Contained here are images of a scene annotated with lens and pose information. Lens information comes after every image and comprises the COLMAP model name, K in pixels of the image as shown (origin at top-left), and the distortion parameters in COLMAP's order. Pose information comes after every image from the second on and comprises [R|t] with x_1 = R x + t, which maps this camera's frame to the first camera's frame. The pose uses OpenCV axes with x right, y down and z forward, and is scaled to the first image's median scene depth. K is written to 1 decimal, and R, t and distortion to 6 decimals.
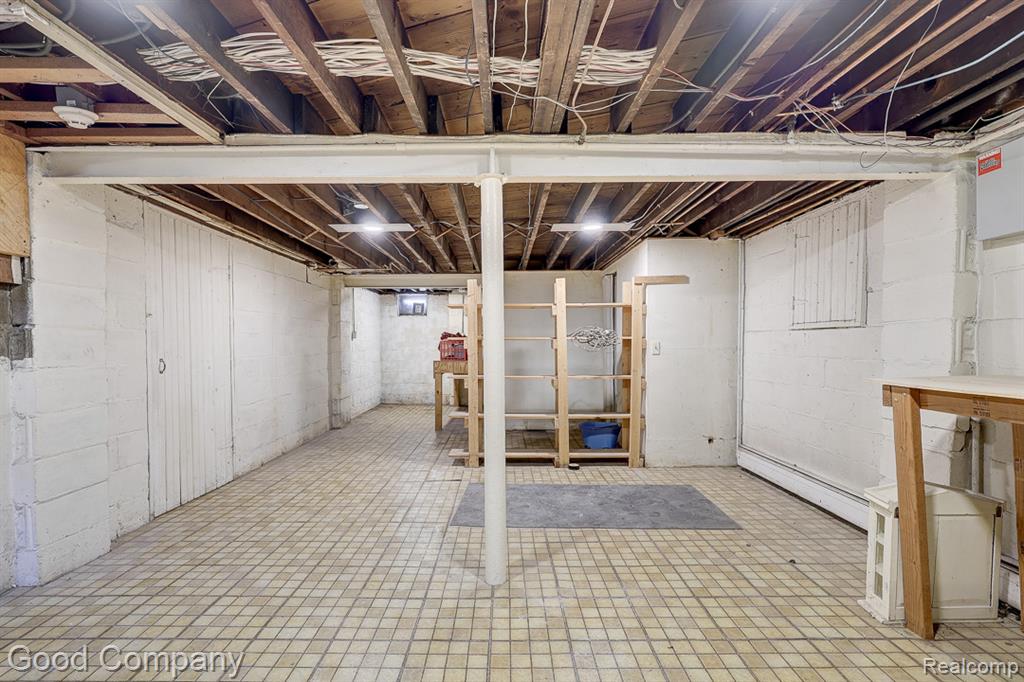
lens RADIAL K [[480.0, 0, 511.0], [0, 480.0, 360.3], [0, 0, 1]] dist [0.013903, -0.000080]
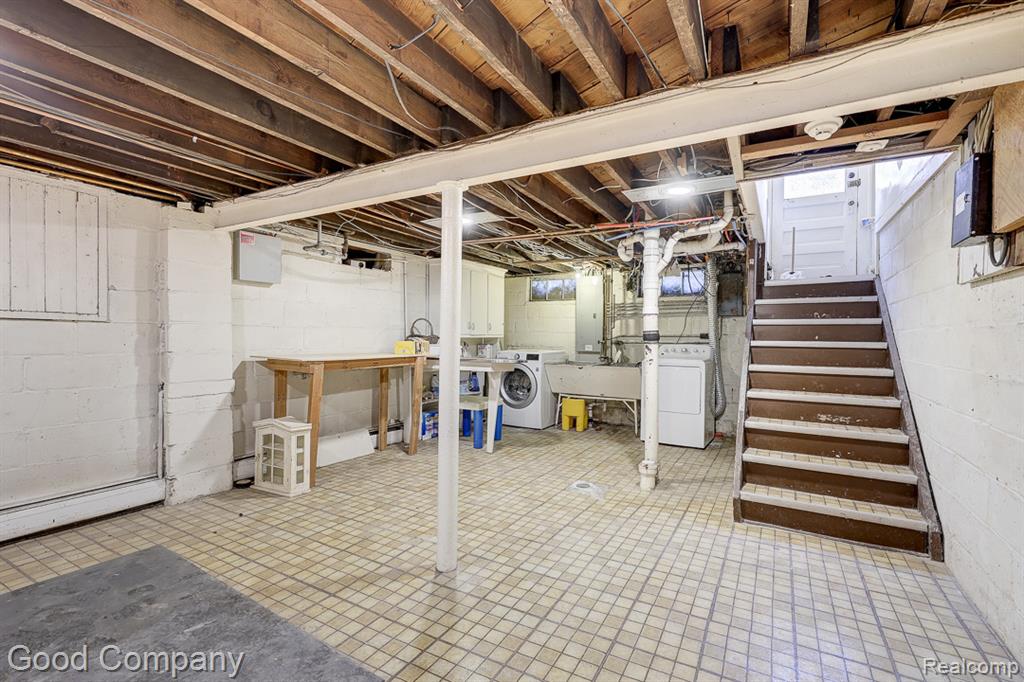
lens RADIAL K [[457.8, 0, 512.0], [0, 457.8, 341.0], [0, 0, 1]] dist [-0.000956, -0.000194]
pose [[-0.855856, -0.006270, 0.517176, -0.346807], [0.011269, 0.999463, 0.030765, -0.032299], [-0.517091, 0.032159, -0.855326, 0.919405]]
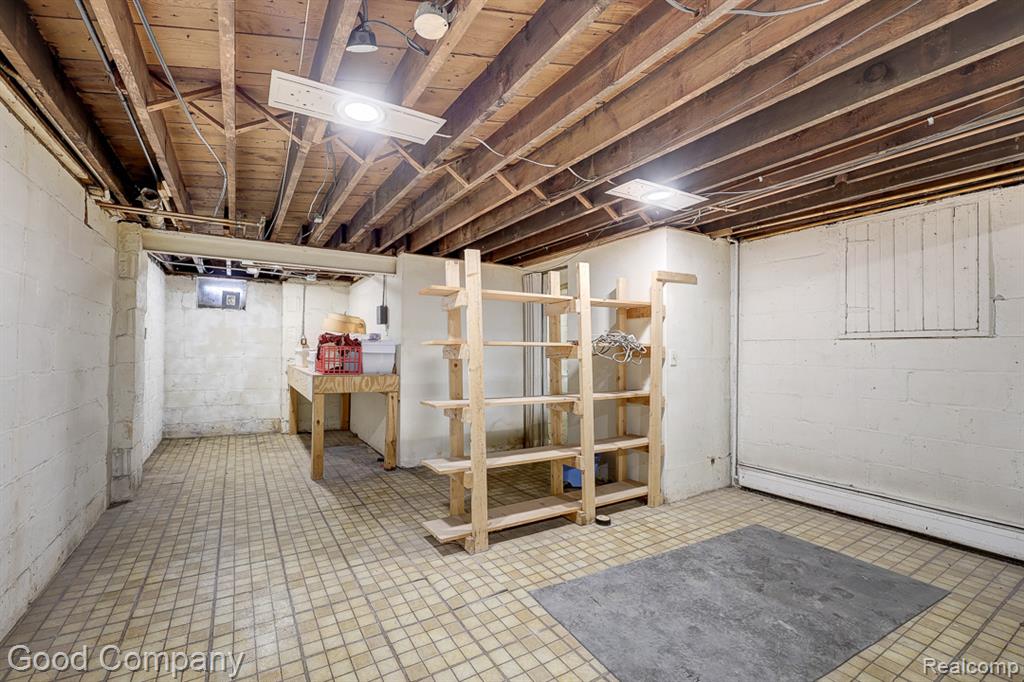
lens RADIAL K [[438.7, 0, 503.2], [0, 438.7, 344.1], [0, 0, 1]] dist [-0.001016, 0.000226]
pose [[0.866008, 0.016216, 0.499767, -0.337402], [0.008745, 0.998830, -0.047564, -0.015266], [-0.499953, 0.045561, 0.864853, 0.487516]]
